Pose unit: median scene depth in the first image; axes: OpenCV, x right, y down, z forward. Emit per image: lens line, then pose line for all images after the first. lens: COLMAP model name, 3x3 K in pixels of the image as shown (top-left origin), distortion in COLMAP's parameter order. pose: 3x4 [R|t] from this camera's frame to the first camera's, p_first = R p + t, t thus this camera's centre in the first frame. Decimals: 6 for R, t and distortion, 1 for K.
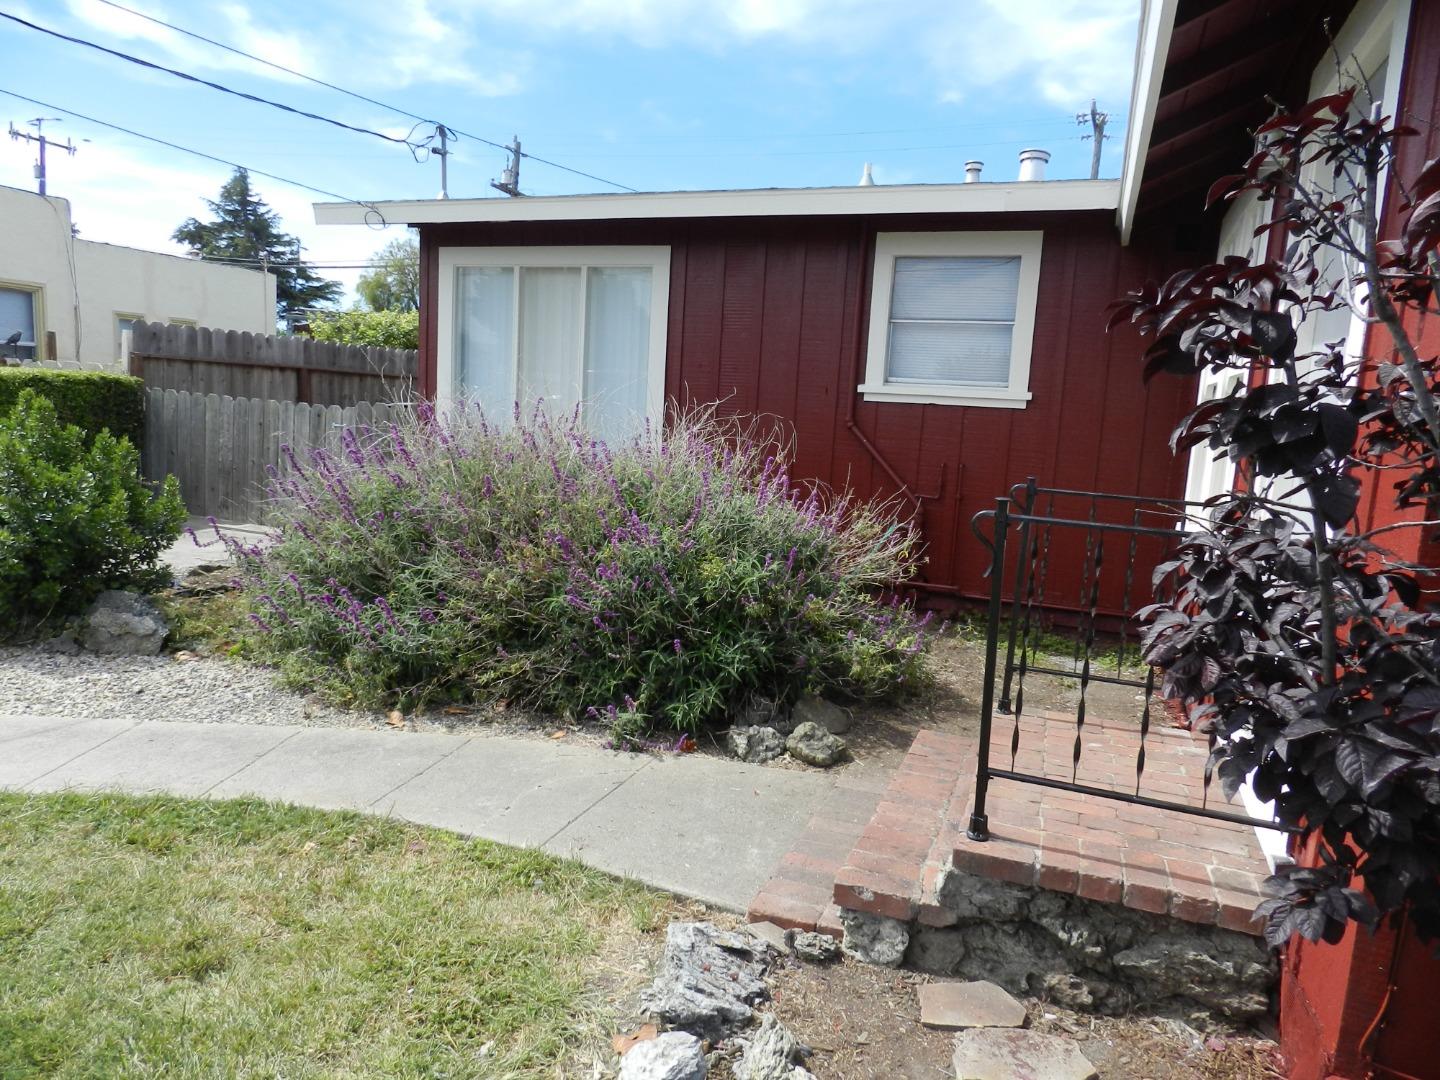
lens RADIAL K [[972.8, 0, 720.0], [0, 972.8, 540.0], [0, 0, 1]] dist [0.001313, -0.000369]
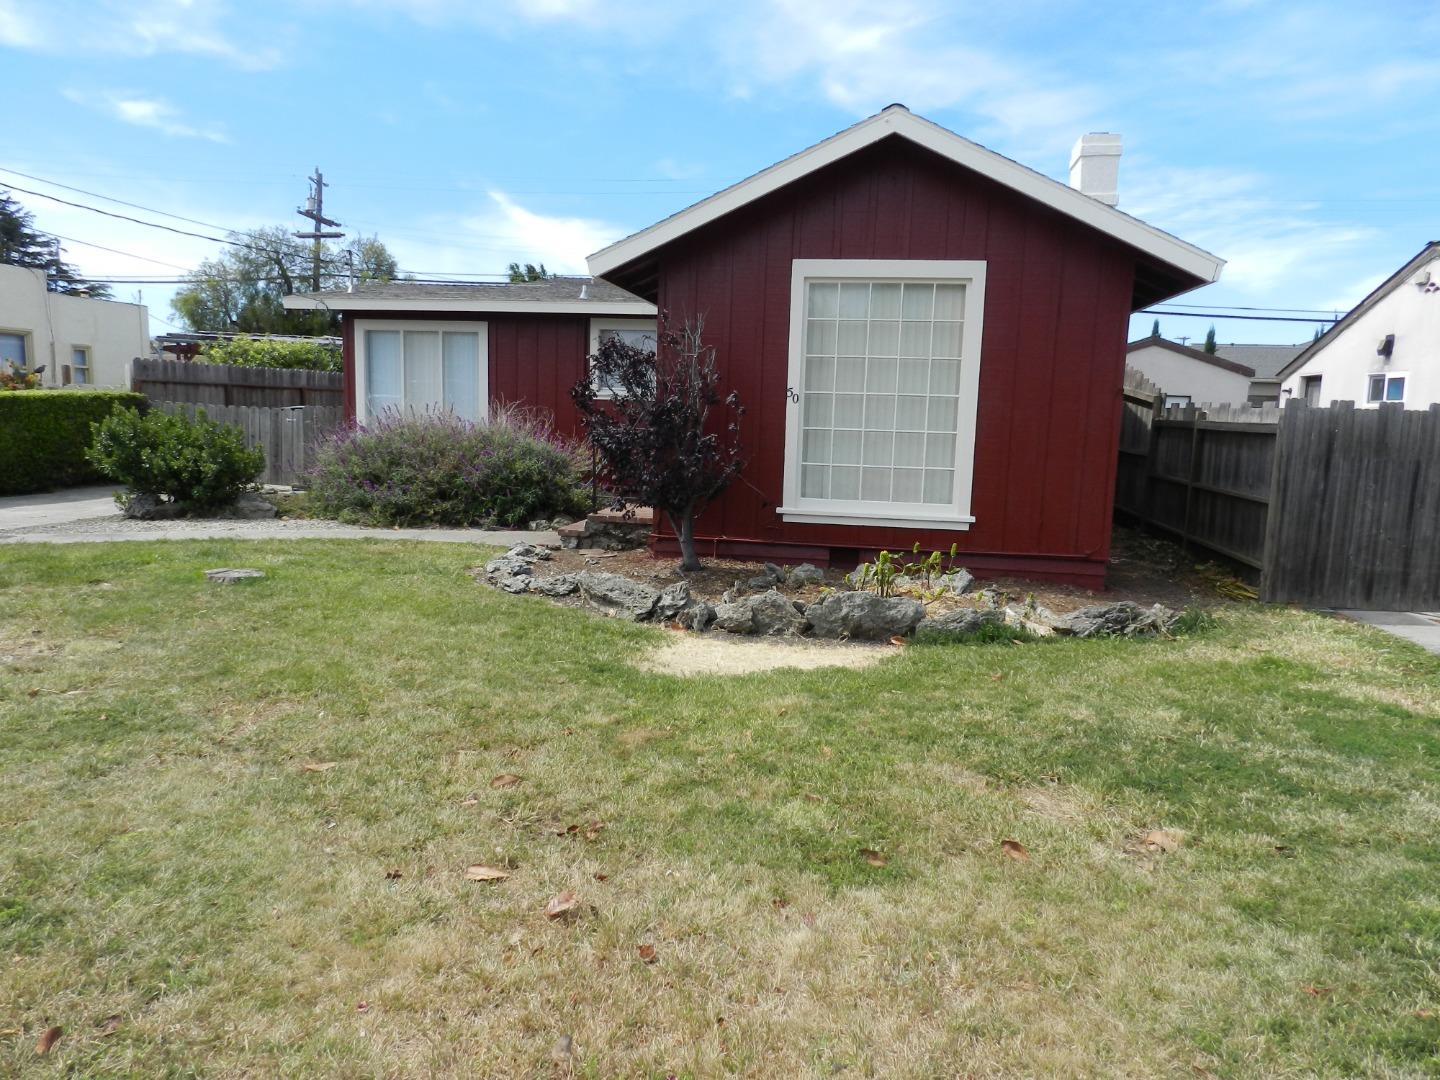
lens RADIAL K [[972.8, 0, 720.0], [0, 972.8, 540.0], [0, 0, 1]] dist [0.001313, -0.000369]
pose [[0.978267, -0.052537, 0.200581, -0.009989], [0.051343, 0.998619, 0.011156, 0.144577], [-0.200890, -0.000616, 0.979614, -1.062742]]
